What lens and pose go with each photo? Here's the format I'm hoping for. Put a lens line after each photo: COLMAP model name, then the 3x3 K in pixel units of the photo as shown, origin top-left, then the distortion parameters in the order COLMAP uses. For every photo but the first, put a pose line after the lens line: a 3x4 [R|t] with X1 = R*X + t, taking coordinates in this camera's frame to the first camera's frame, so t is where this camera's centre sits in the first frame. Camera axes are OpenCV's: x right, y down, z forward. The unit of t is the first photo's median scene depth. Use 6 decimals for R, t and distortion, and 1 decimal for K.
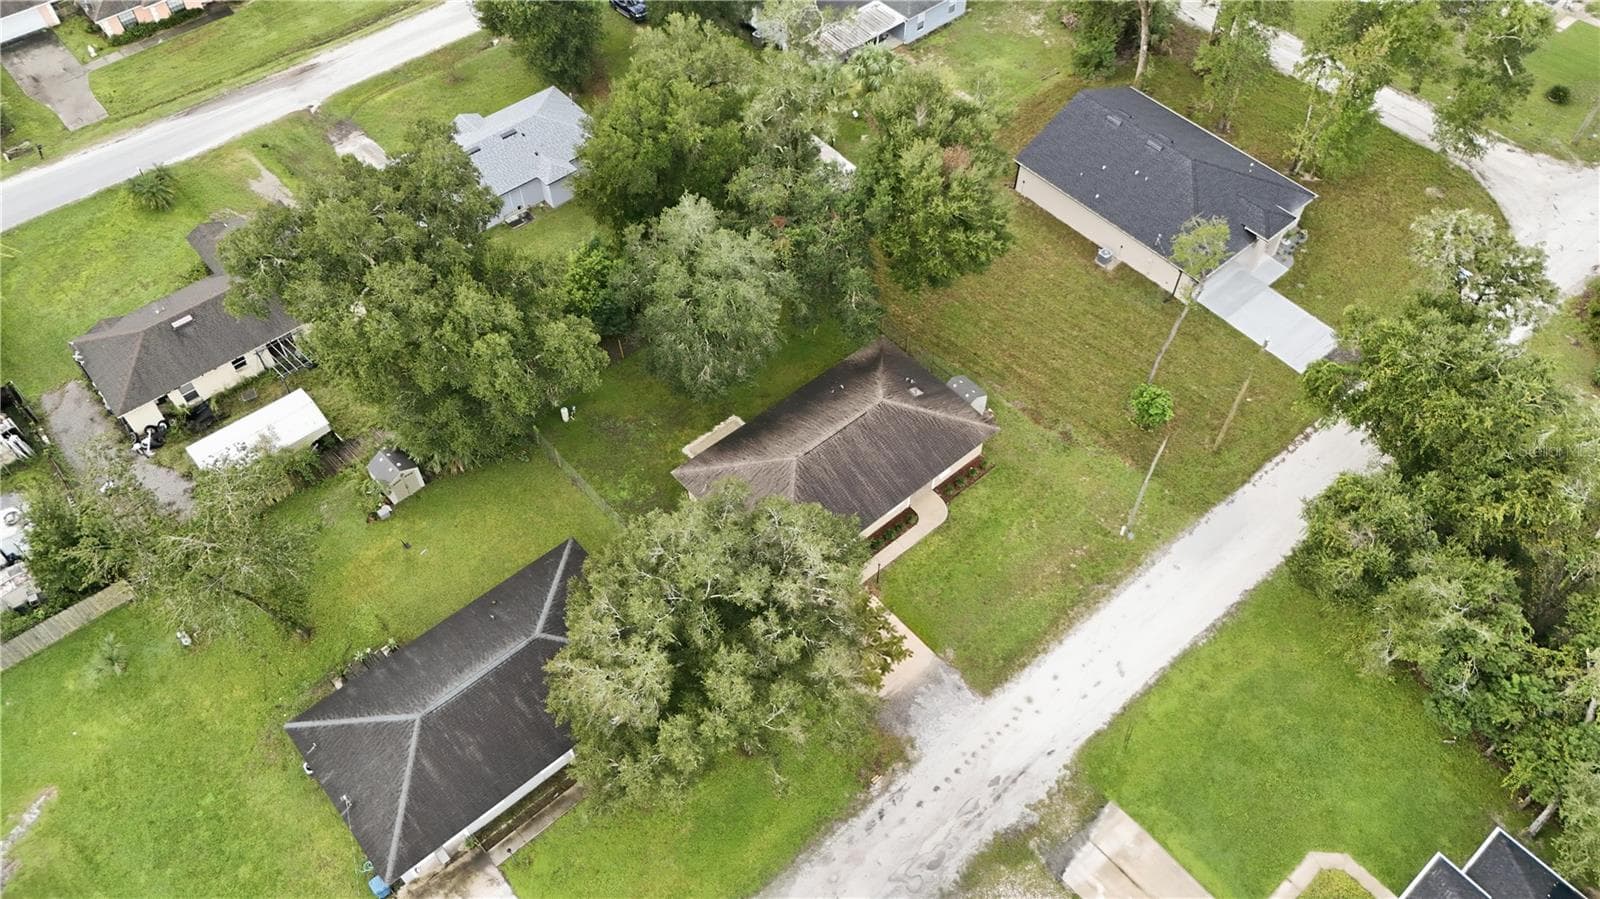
lens RADIAL K [[1167.5, 0, 796.8], [0, 1167.5, 458.5], [0, 0, 1]] dist [0.045018, -0.035730]
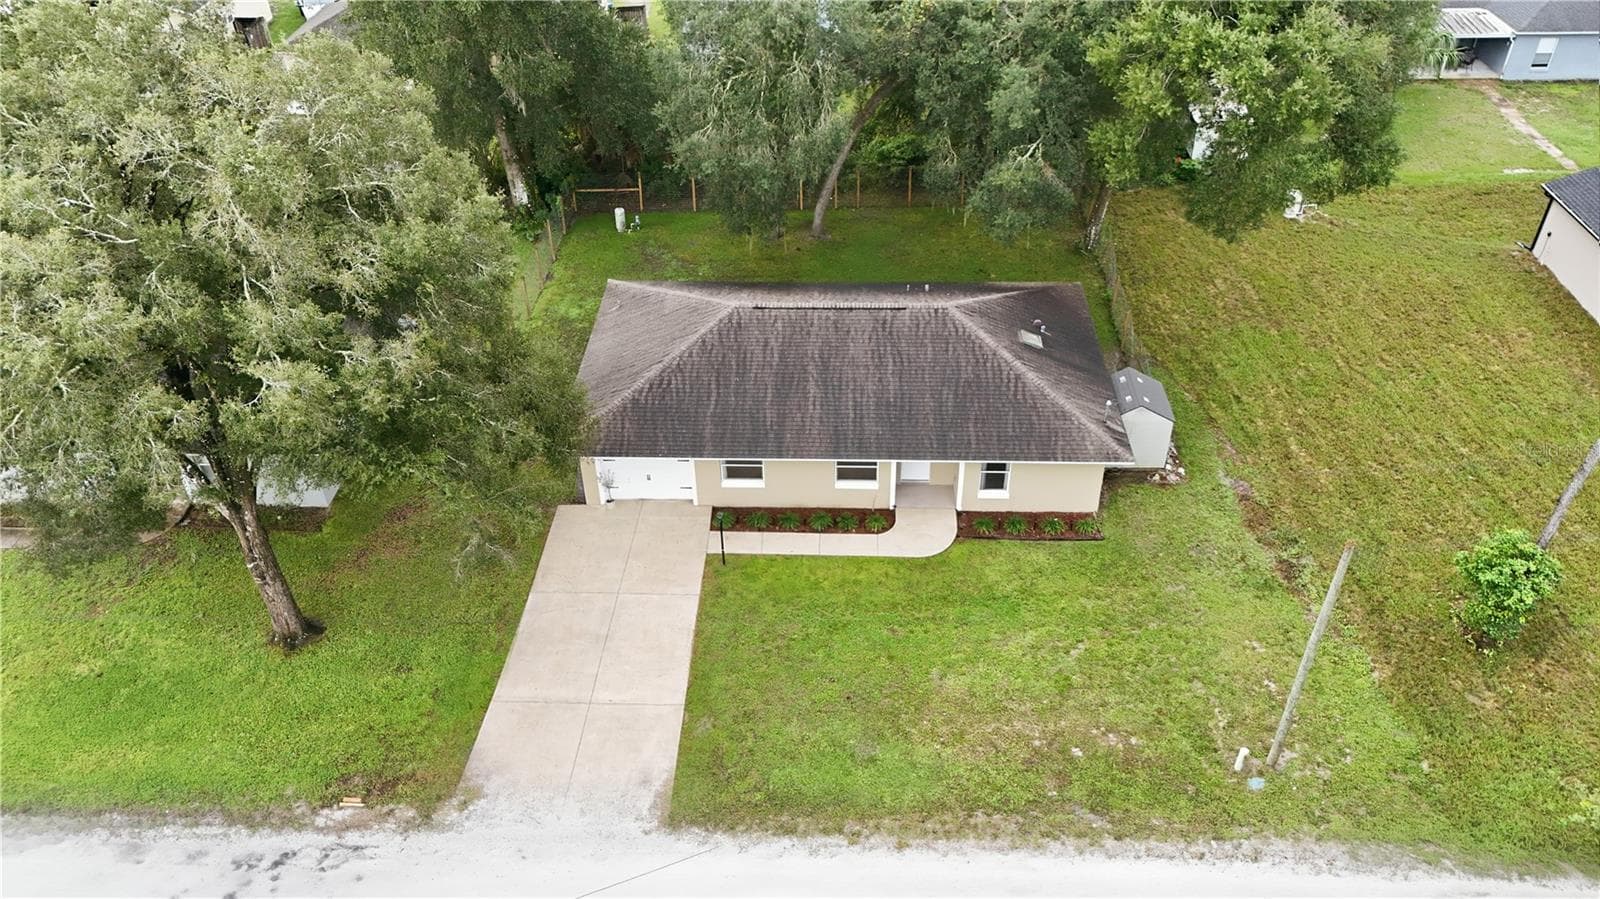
lens RADIAL K [[1167.5, 0, 799.9], [0, 1167.5, 453.5], [0, 0, 1]] dist [0.045018, -0.035730]
pose [[0.732390, 0.411064, -0.542800, 0.360827], [-0.531636, 0.843310, -0.078686, 0.089889], [0.425404, 0.346201, 0.836168, 0.580920]]
